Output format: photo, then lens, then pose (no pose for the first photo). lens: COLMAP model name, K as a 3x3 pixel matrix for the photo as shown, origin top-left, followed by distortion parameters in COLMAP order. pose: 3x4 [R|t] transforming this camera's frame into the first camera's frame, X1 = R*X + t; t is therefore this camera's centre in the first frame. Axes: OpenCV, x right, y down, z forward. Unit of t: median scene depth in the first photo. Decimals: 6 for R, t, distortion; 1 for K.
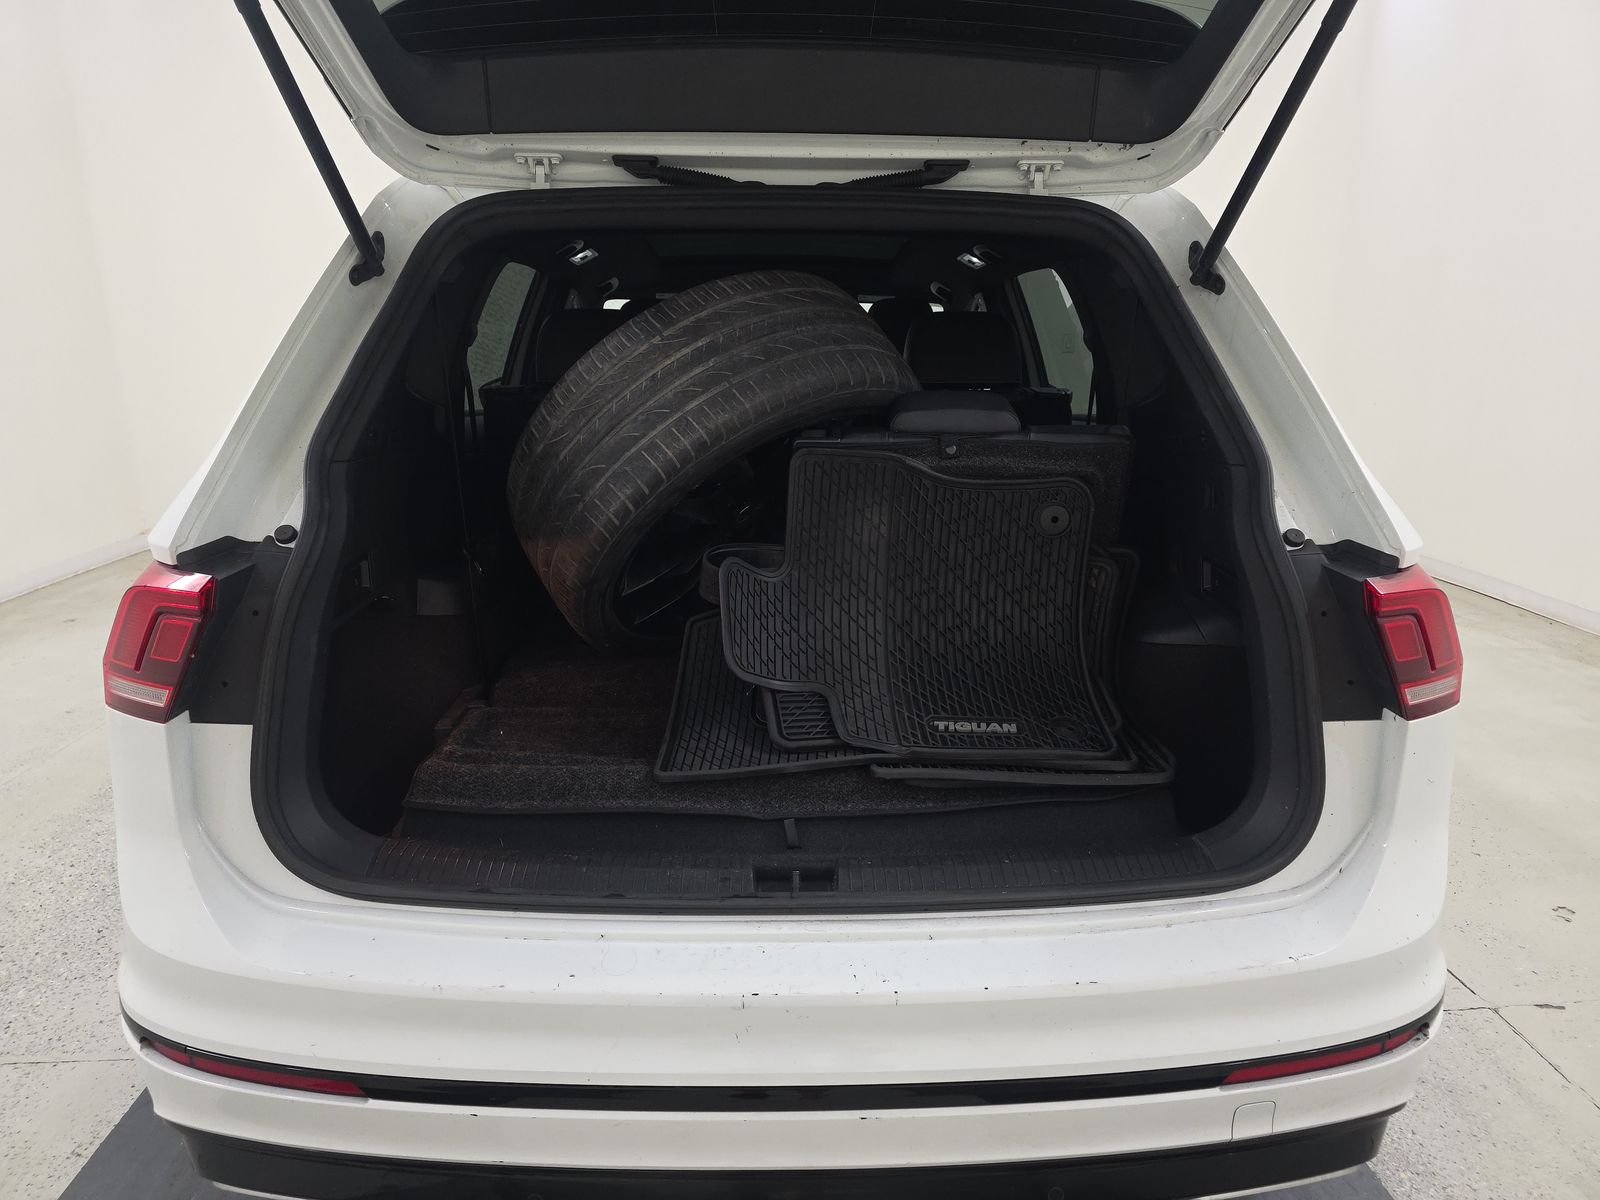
lens RADIAL K [[1084.8, 0, 800.0], [0, 1084.8, 600.0], [0, 0, 1]] dist [0.035355, -0.035596]
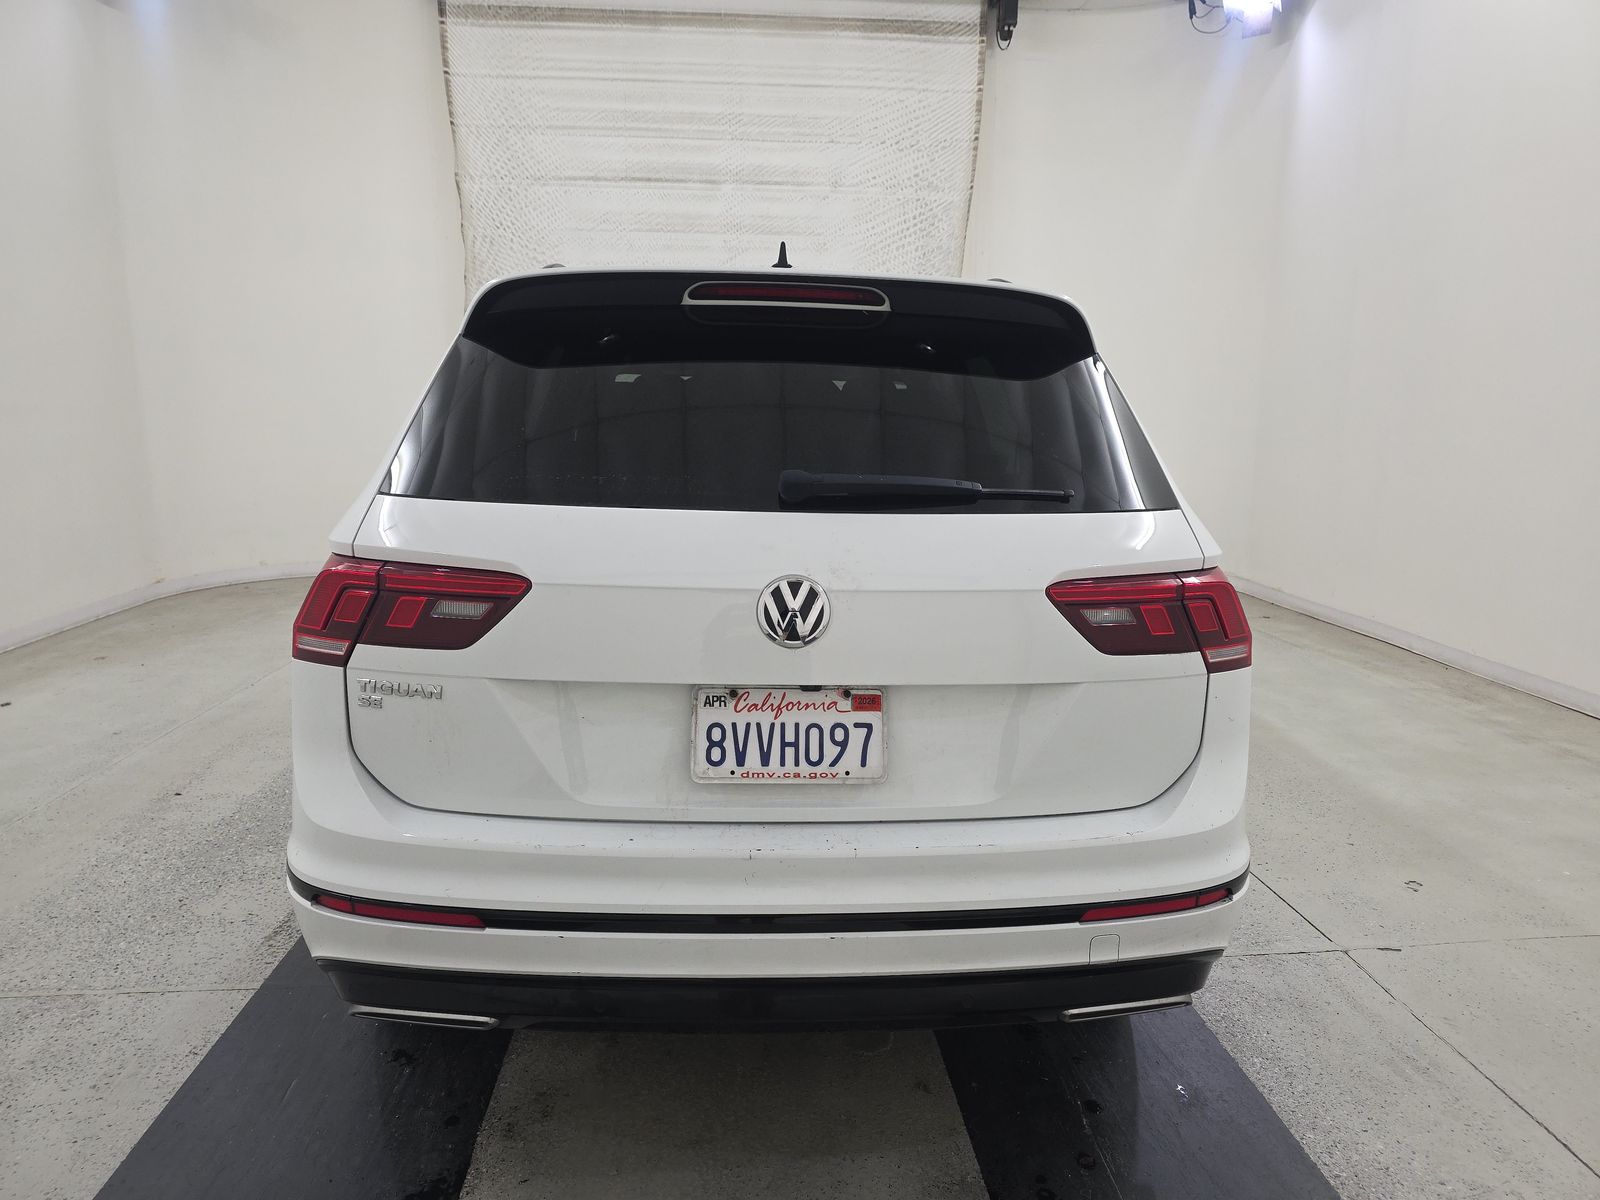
lens RADIAL K [[1063.2, 0, 822.7], [0, 1063.2, 591.6], [0, 0, 1]] dist [0.068660, -0.068548]
pose [[0.999047, 0.006966, 0.043097, -0.011633], [-0.003970, 0.997593, -0.069225, 0.068636], [-0.043475, 0.068988, 0.996670, -0.267014]]
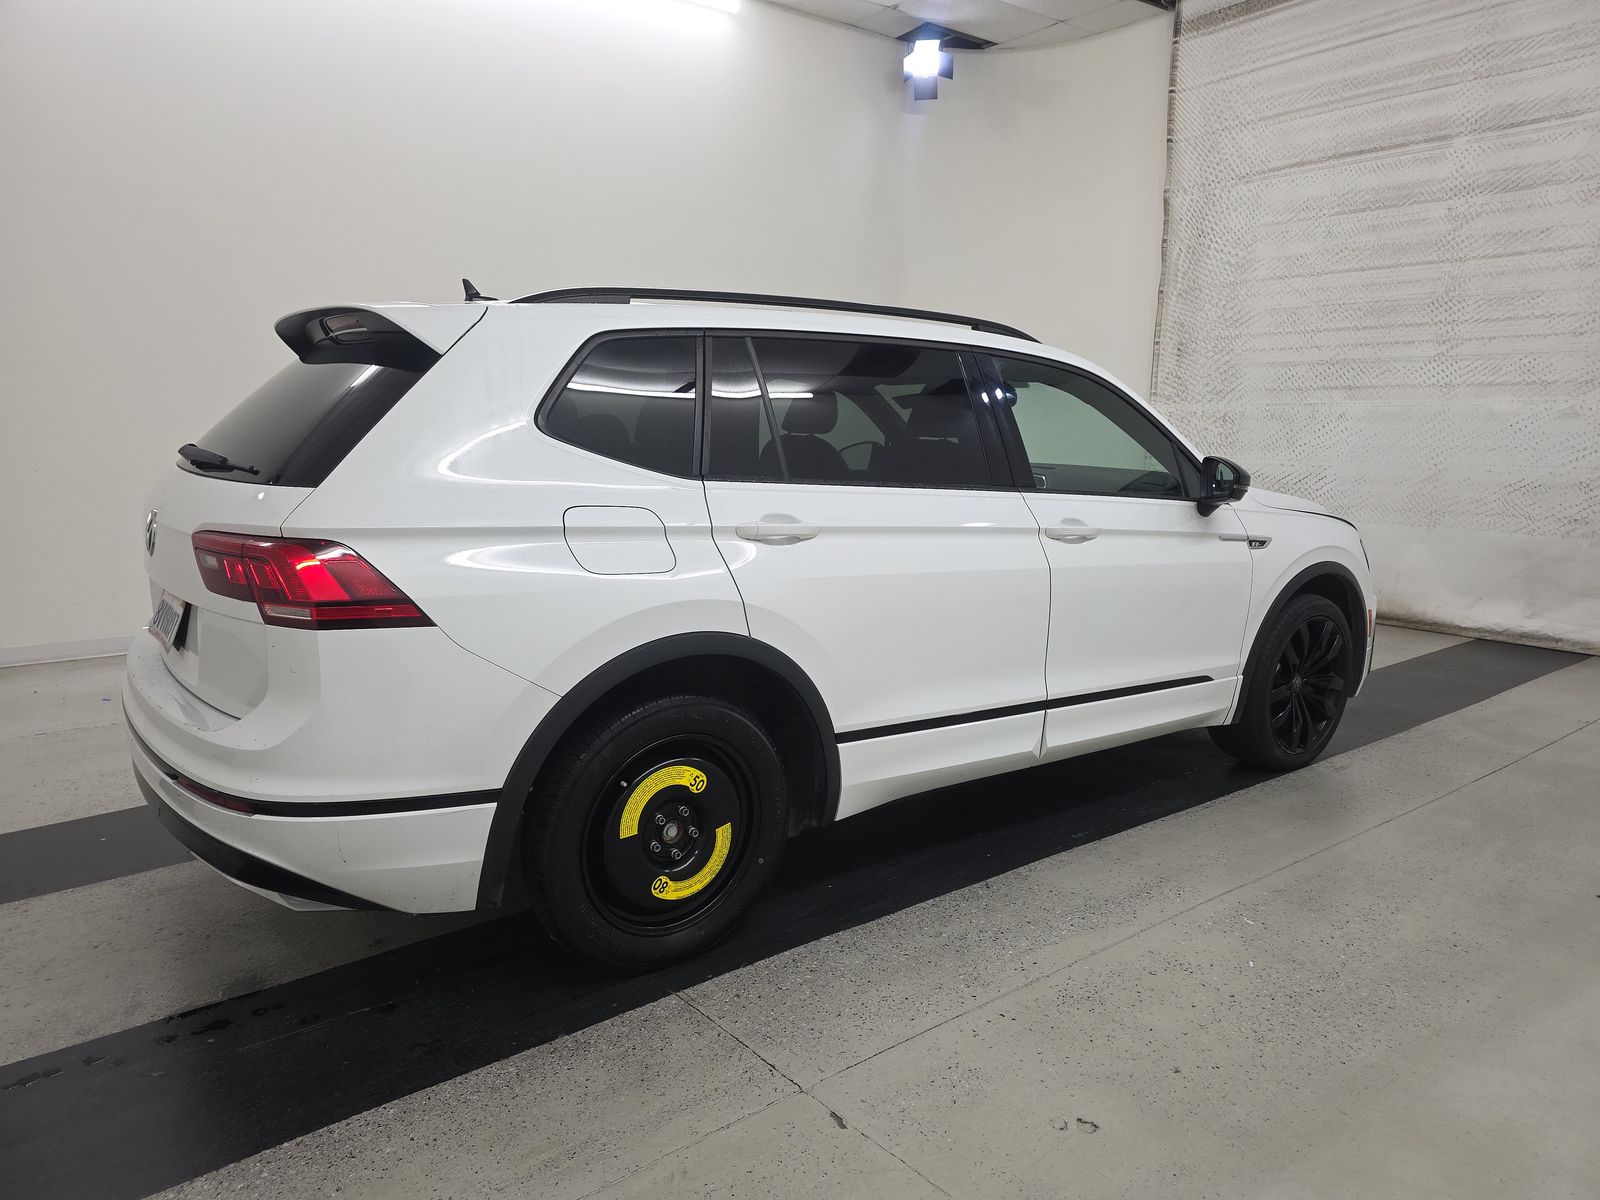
lens RADIAL K [[1084.8, 0, 800.0], [0, 1084.8, 600.0], [0, 0, 1]] dist [0.035355, -0.035596]
pose [[0.576151, 0.141571, -0.804989, 1.590362], [-0.200803, 0.979217, 0.028492, -0.093730], [0.792293, 0.145229, 0.592605, 0.418373]]
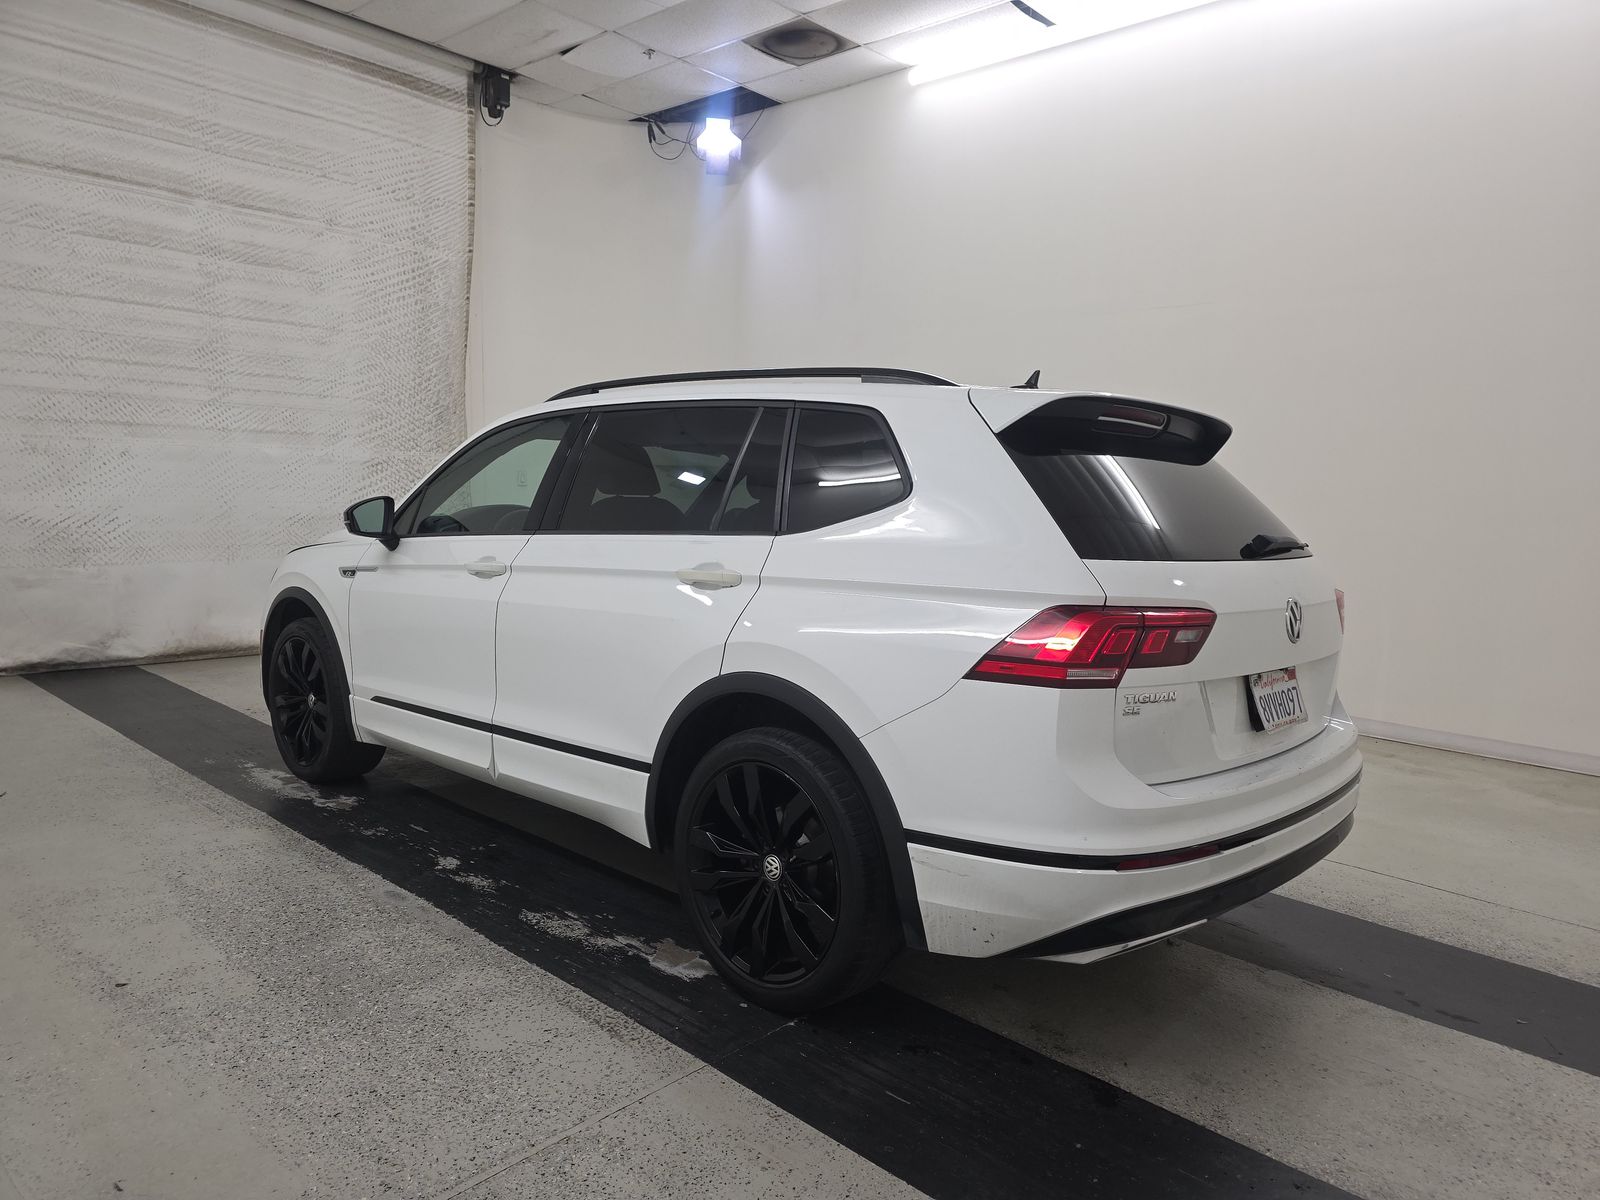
lens RADIAL K [[1074.0, 0, 838.1], [0, 1074.0, 597.6], [0, 0, 1]] dist [0.009672, -0.007843]
pose [[0.693791, -0.042998, 0.718892, -1.430800], [0.128365, 0.989615, -0.064693, 0.009616], [-0.708644, 0.137164, 0.692105, 0.021413]]
